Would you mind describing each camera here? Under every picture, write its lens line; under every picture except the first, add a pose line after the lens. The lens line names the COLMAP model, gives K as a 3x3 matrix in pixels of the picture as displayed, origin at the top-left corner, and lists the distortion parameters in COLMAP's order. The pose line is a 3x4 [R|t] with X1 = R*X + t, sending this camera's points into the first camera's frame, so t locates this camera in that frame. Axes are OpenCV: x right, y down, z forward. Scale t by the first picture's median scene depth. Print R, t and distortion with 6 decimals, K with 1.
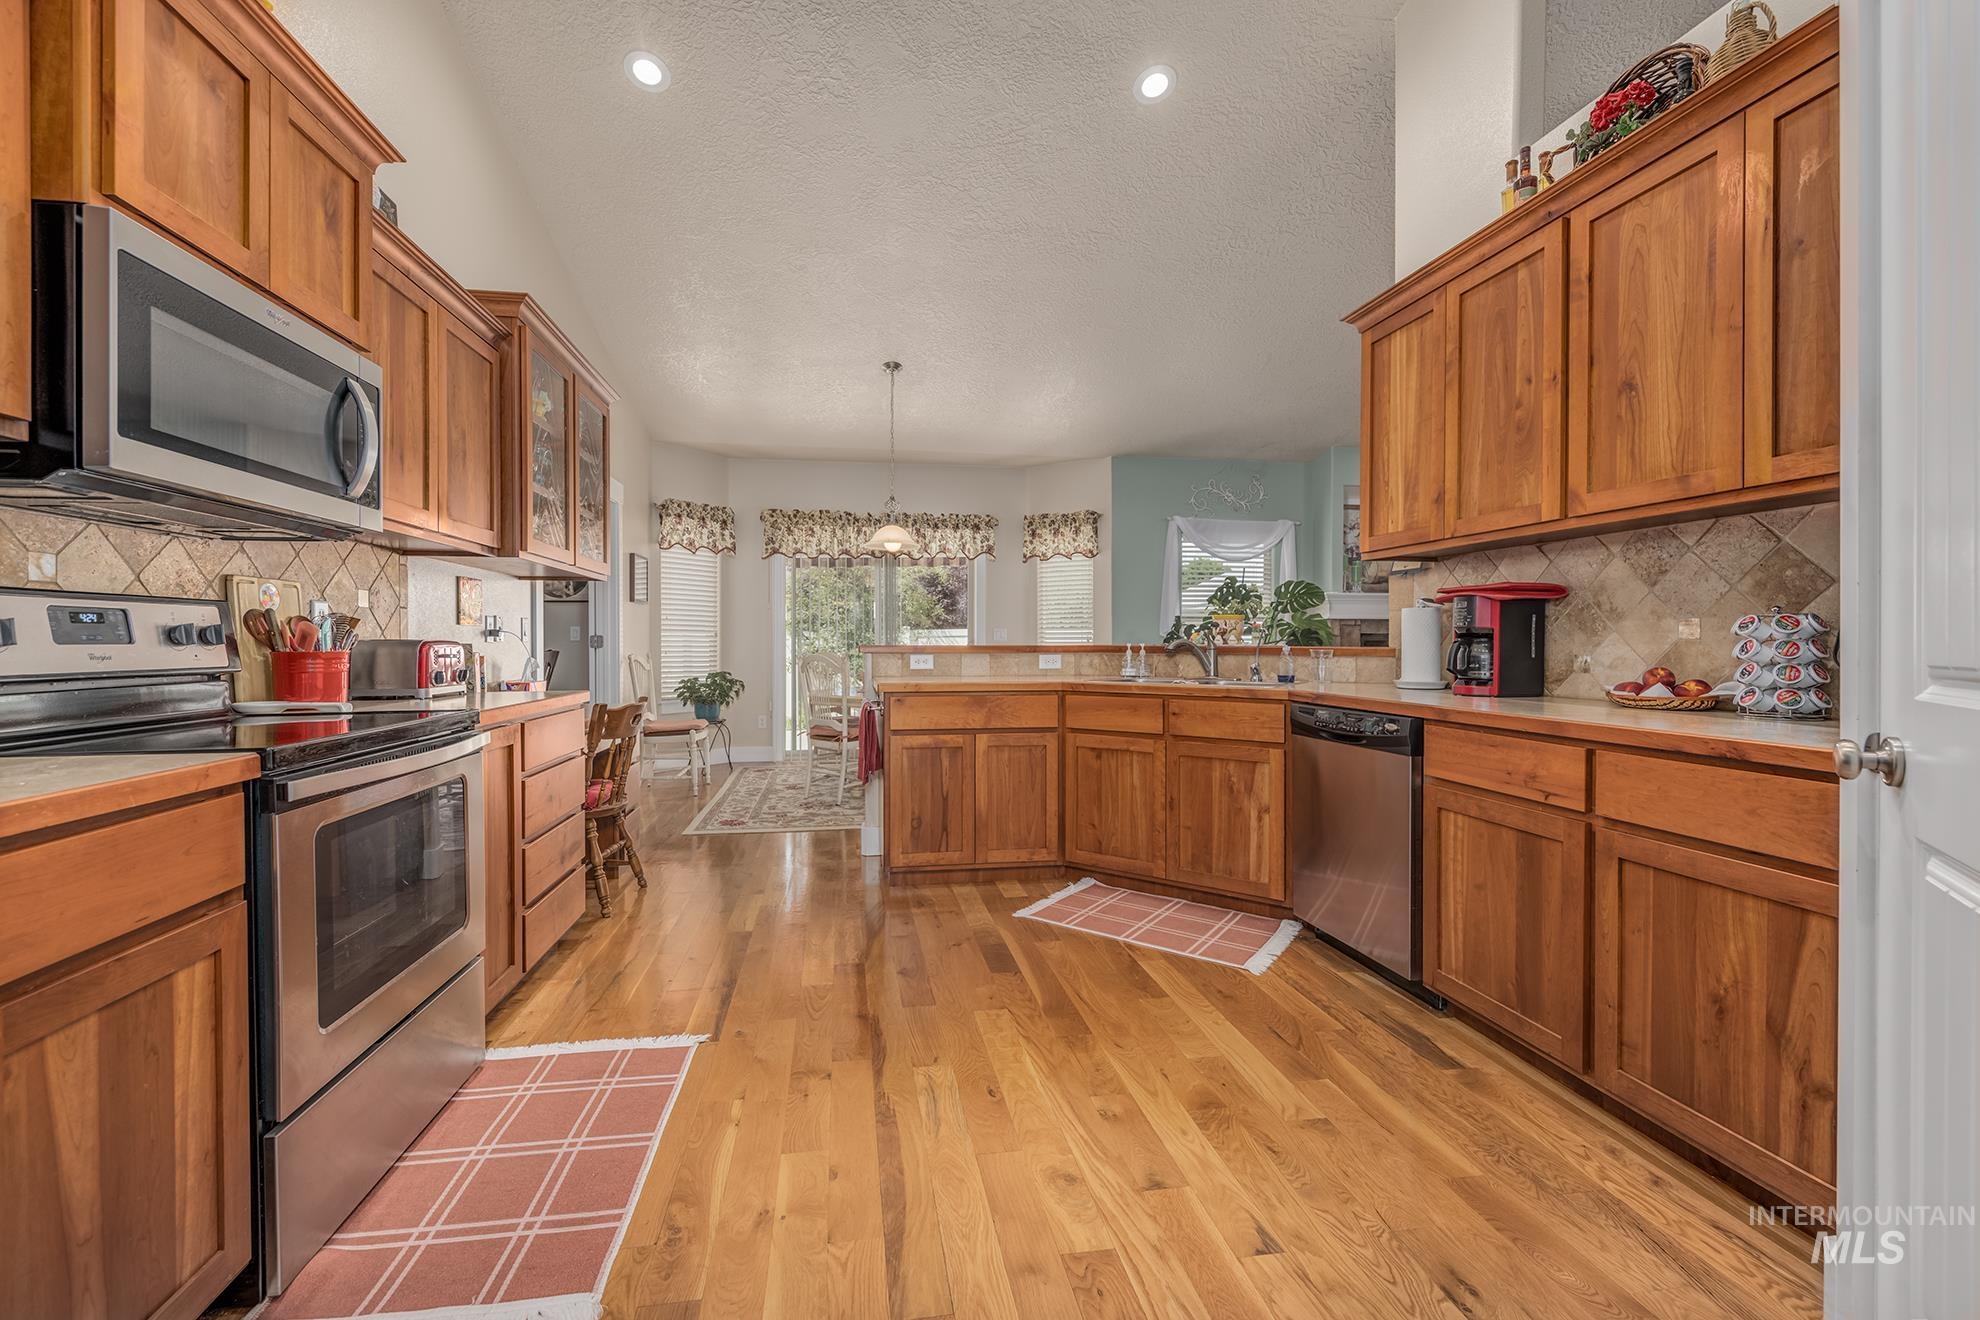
lens RADIAL K [[801.2, 0, 974.7], [0, 801.2, 645.0], [0, 0, 1]] dist [0.002660, -0.002490]
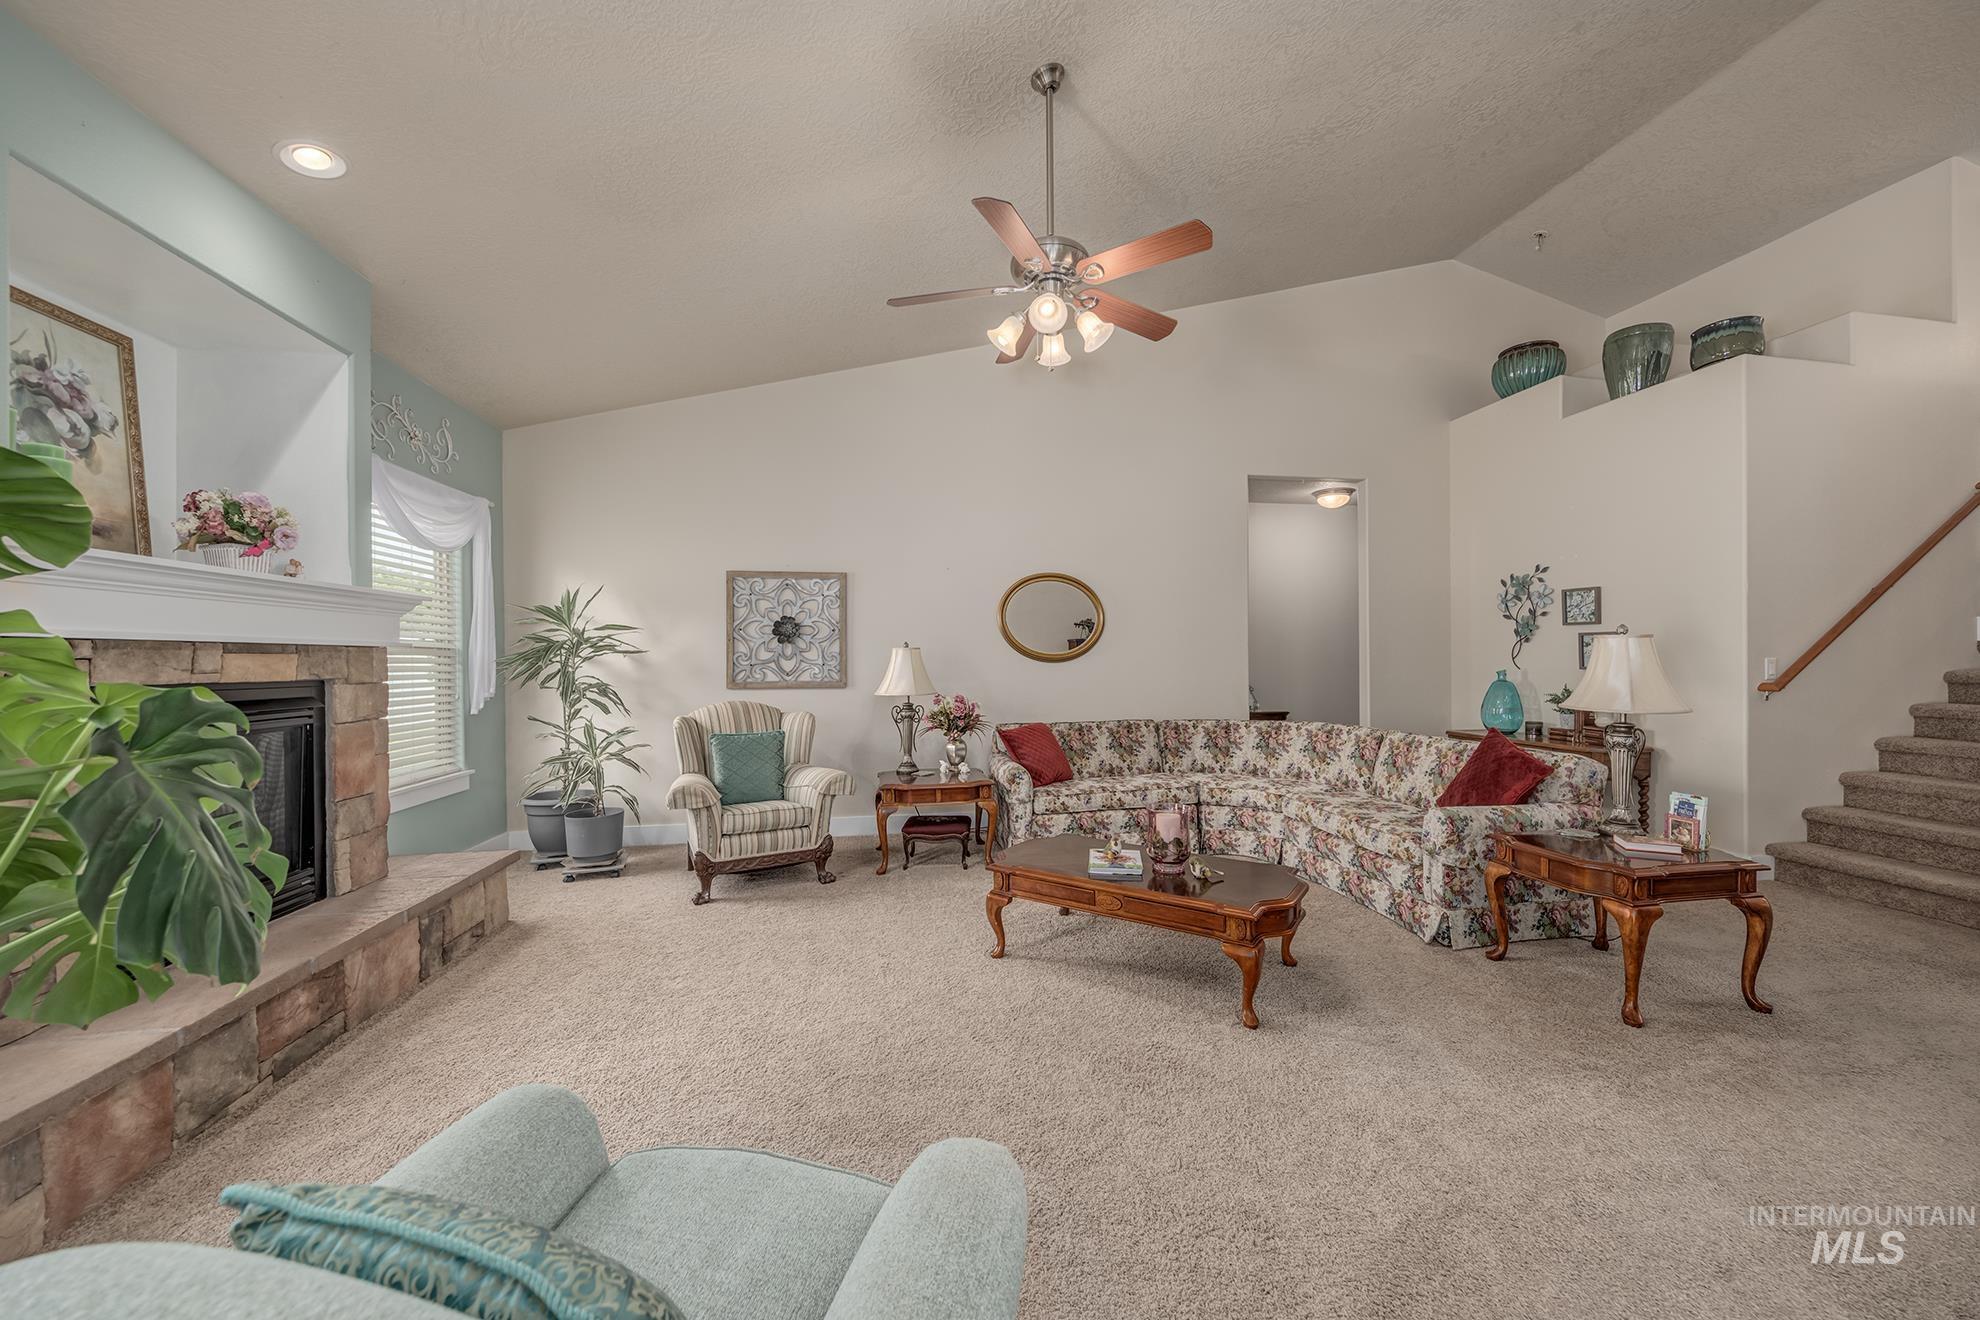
lens RADIAL K [[720.4, 0, 1017.6], [0, 720.4, 659.8], [0, 0, 1]] dist [0.000268, -0.002064]
pose [[-0.023778, 0.001358, 0.999716, 0.476180], [0.007121, 0.999974, -0.001189, -0.050093], [-0.999692, 0.007091, -0.023787, 1.524485]]
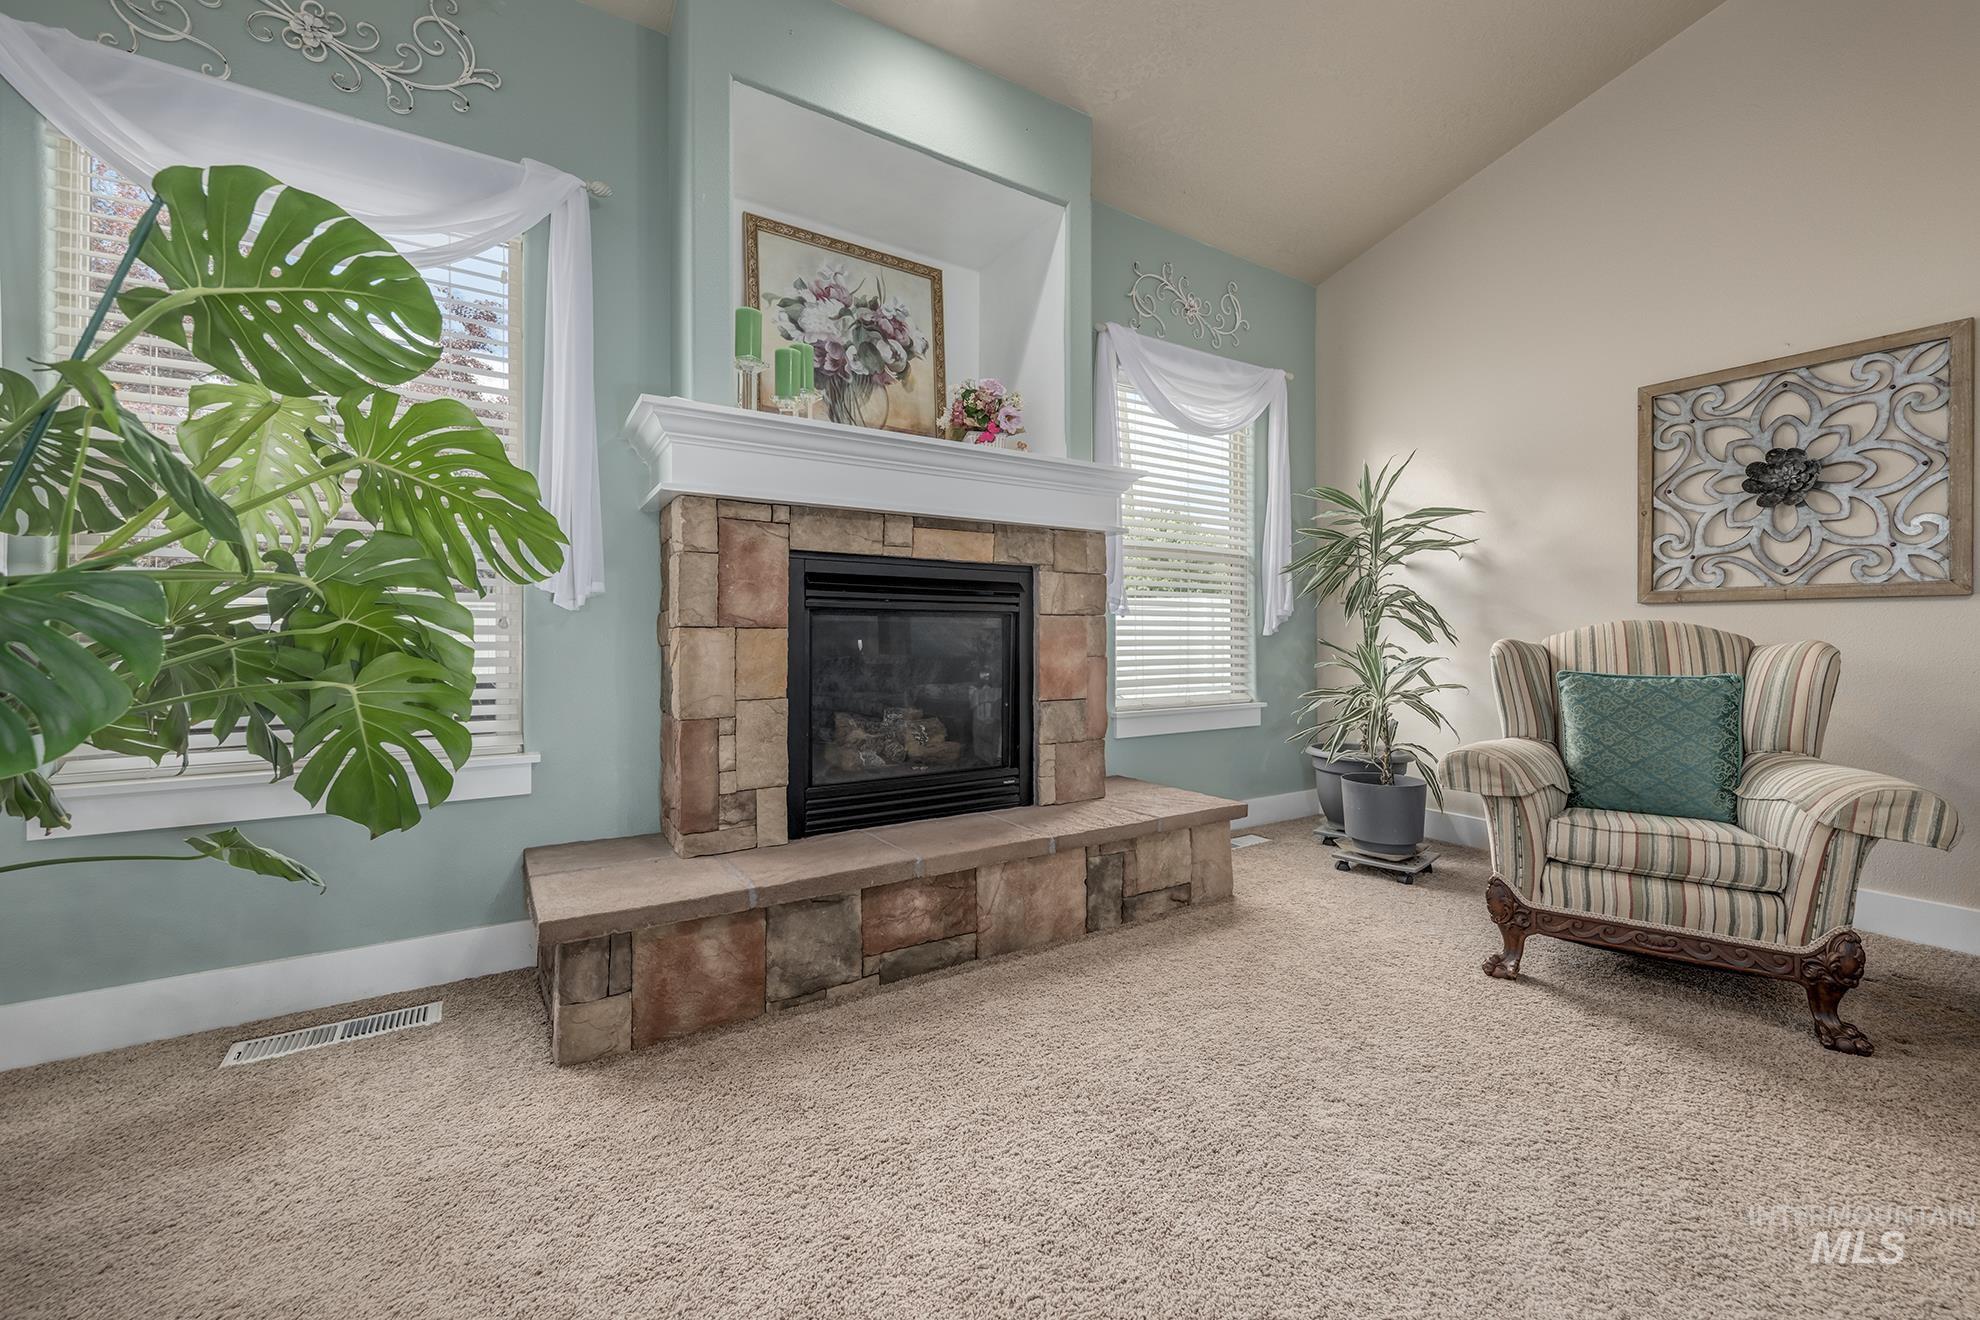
lens RADIAL K [[801.2, 0, 981.4], [0, 801.2, 634.7], [0, 0, 1]] dist [0.002660, -0.002490]
pose [[0.918727, -0.000633, 0.394892, 0.980878], [0.001002, 0.999999, -0.000728, 0.046771], [-0.394891, 0.001064, 0.918727, 1.552385]]
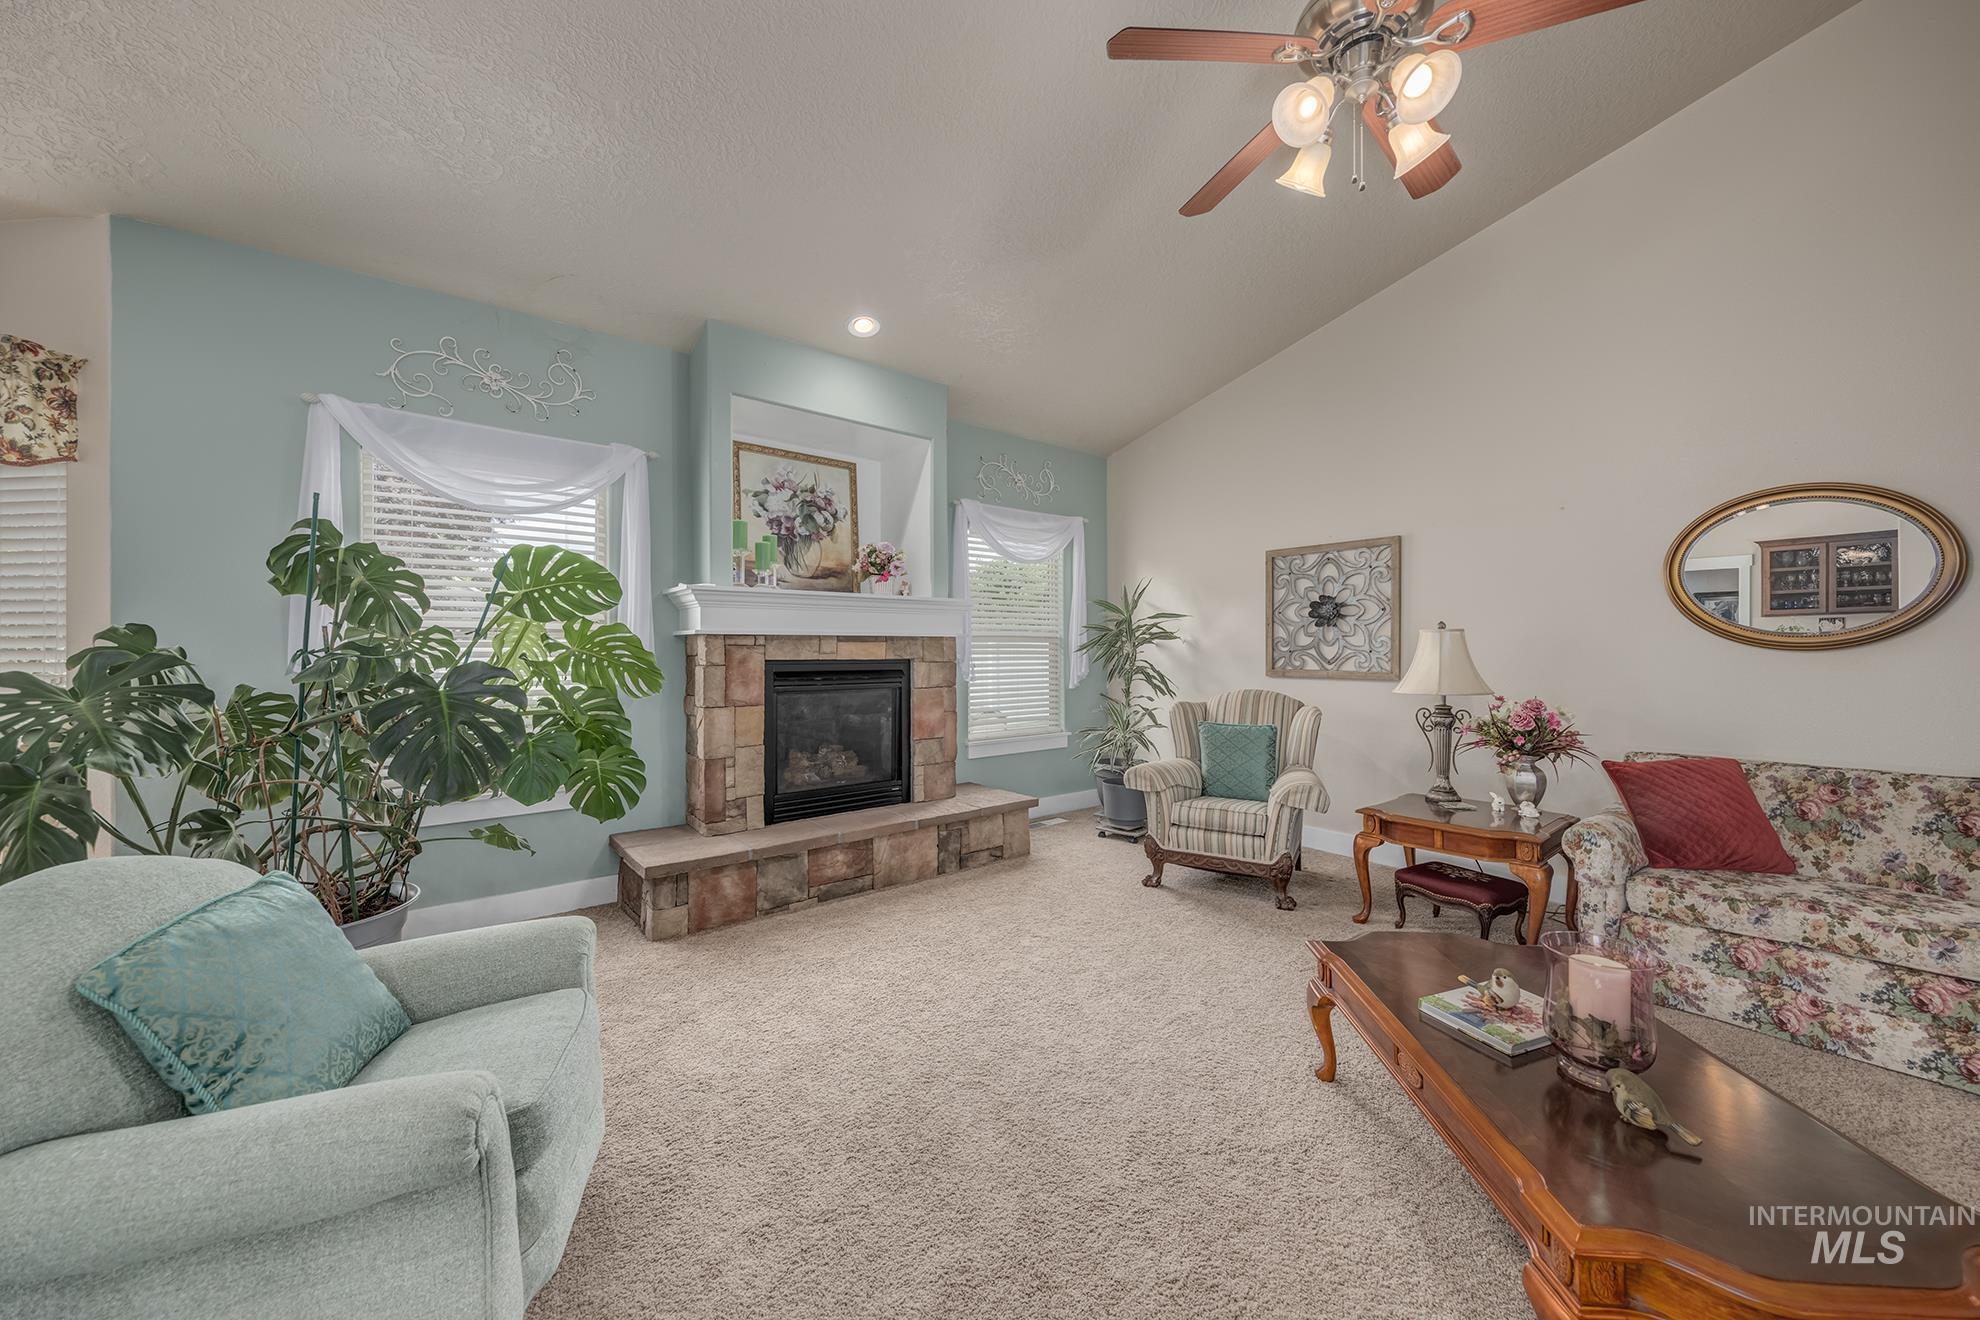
lens RADIAL K [[720.4, 0, 986.5], [0, 720.4, 648.4], [0, 0, 1]] dist [0.000268, -0.002064]
pose [[0.868295, -0.001330, 0.496046, 0.841728], [0.002296, 0.999996, -0.001338, -0.050225], [-0.496042, 0.002301, 0.868295, 1.106466]]
